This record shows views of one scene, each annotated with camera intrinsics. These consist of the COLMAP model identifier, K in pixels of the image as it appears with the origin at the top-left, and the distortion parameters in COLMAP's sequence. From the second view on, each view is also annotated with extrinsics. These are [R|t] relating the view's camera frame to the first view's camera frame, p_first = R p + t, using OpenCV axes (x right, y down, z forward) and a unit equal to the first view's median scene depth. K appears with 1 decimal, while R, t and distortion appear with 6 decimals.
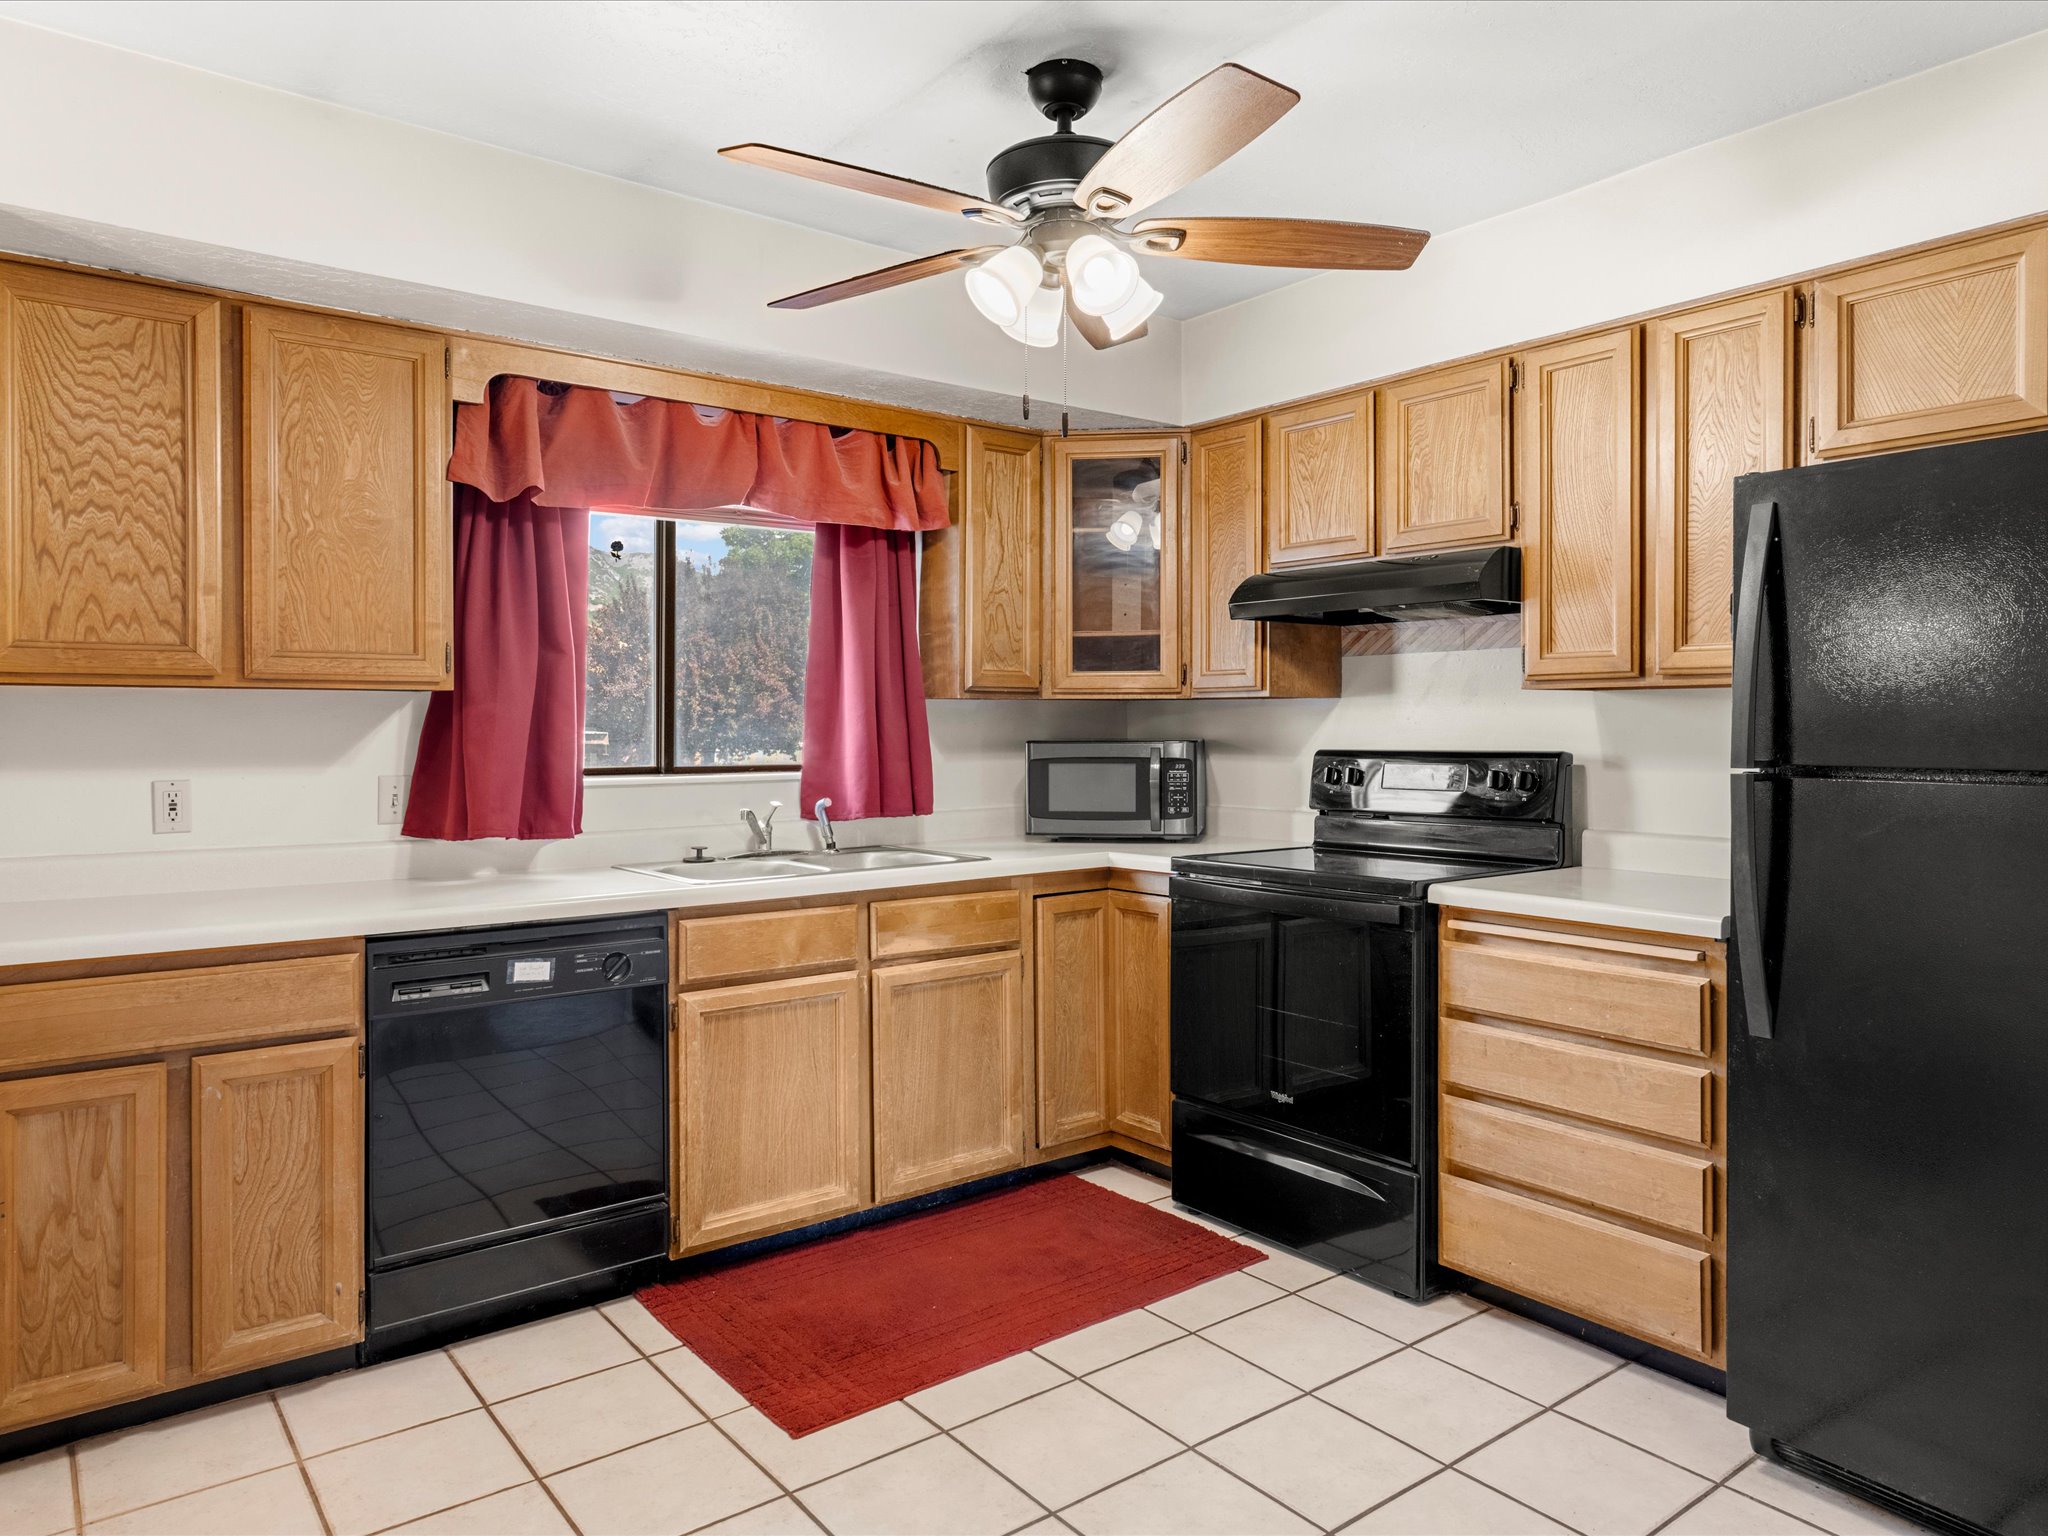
lens RADIAL K [[1333.8, 0, 1061.5], [0, 1333.8, 727.3], [0, 0, 1]] dist [-0.004005, 0.003902]
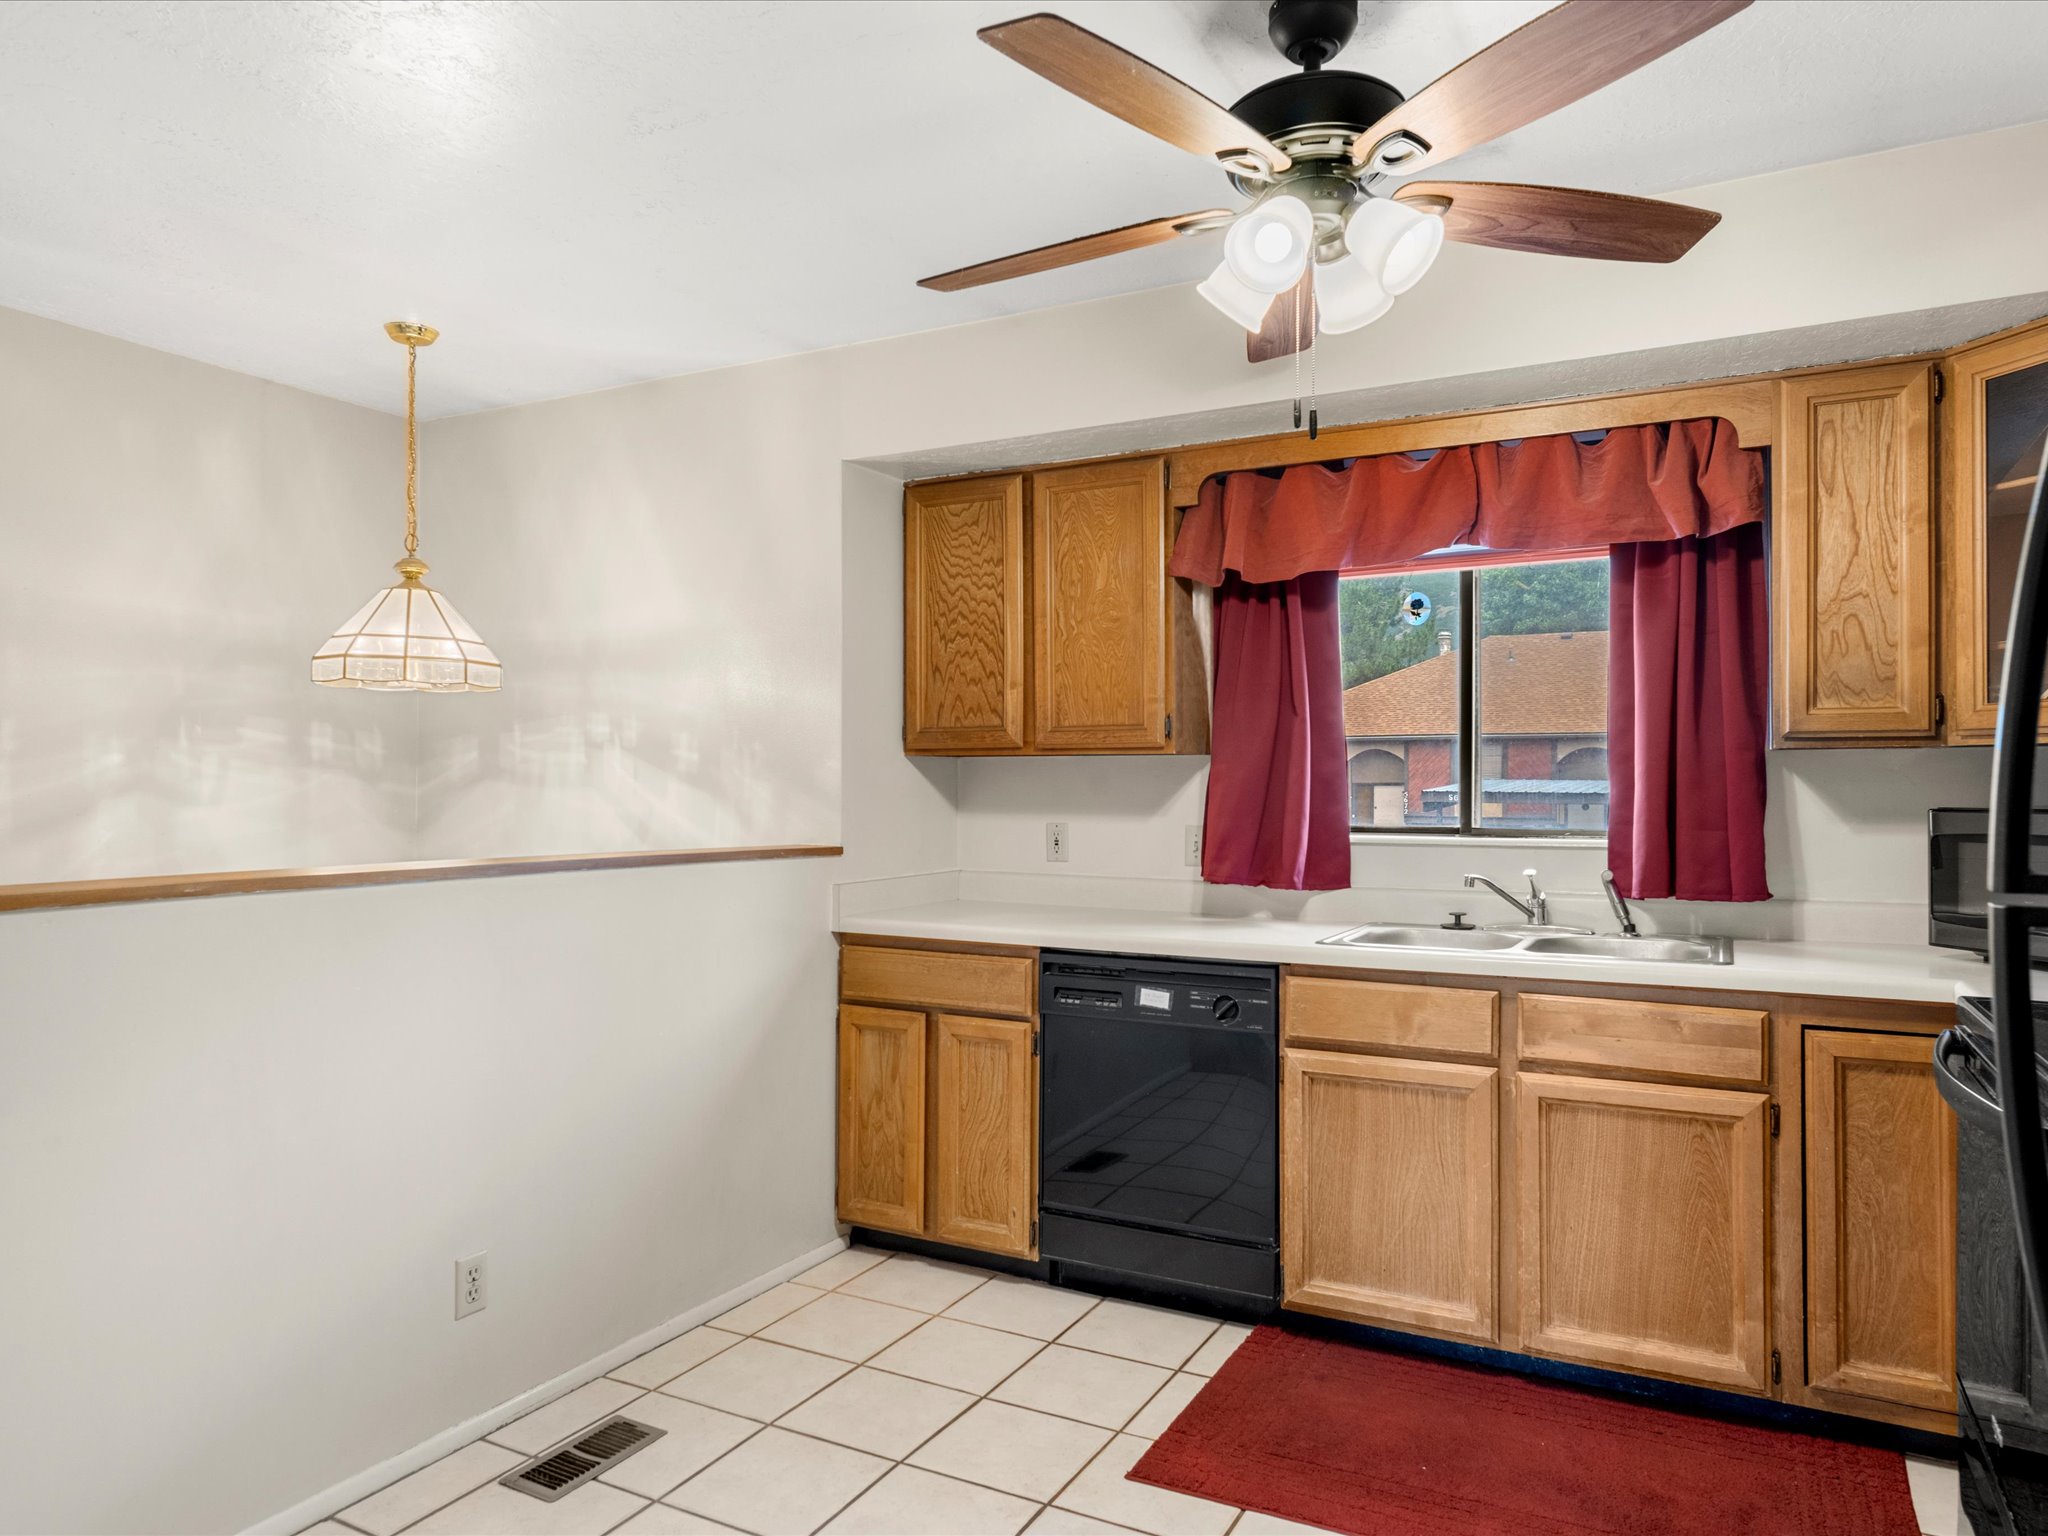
lens RADIAL K [[1333.8, 0, 1026.5], [0, 1333.8, 776.7], [0, 0, 1]] dist [-0.004005, 0.003902]
pose [[0.391782, -0.003138, -0.920053, 0.606709], [-0.002788, 0.999986, -0.004598, -0.002019], [0.920054, 0.004366, 0.391768, 0.443764]]
